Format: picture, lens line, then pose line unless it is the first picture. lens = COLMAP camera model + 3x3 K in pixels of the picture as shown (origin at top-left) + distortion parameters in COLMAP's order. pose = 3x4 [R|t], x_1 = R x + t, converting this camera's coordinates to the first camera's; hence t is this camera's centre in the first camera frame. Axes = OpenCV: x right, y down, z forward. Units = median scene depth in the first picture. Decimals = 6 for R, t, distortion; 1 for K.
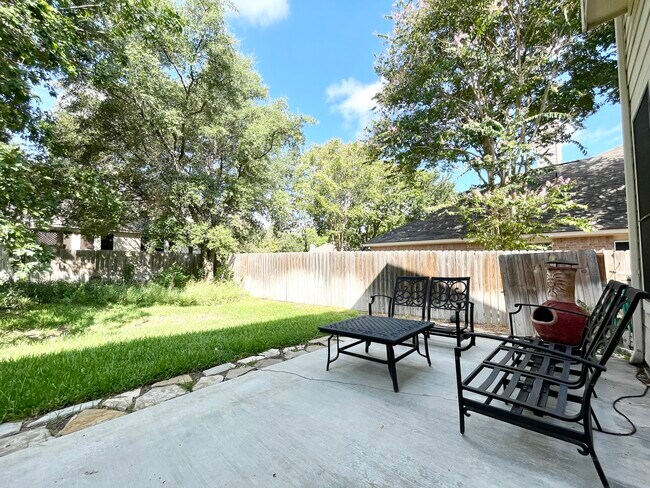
lens RADIAL K [[266.0, 0, 322.7], [0, 266.0, 246.5], [0, 0, 1]] dist [0.004357, -0.002146]
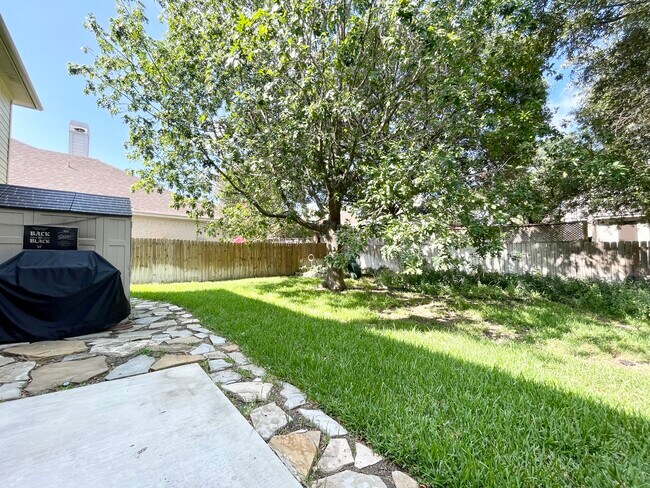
lens RADIAL K [[266.0, 0, 324.6], [0, 266.0, 245.8], [0, 0, 1]] dist [0.004357, -0.002146]
pose [[-0.120812, -0.046138, -0.991603, -0.028533], [0.055193, 0.997062, -0.053117, 0.043681], [0.991140, -0.061146, -0.117910, 0.547088]]
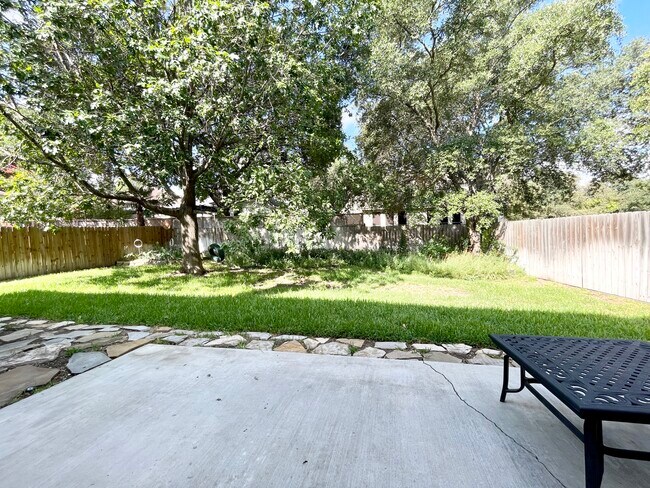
lens RADIAL K [[266.0, 0, 322.9], [0, 266.0, 246.0], [0, 0, 1]] dist [0.004357, -0.002146]
pose [[0.520629, 0.016184, -0.853630, 0.218660], [0.081101, 0.994362, 0.068315, -0.000764], [0.849922, -0.104798, 0.516381, 0.200529]]
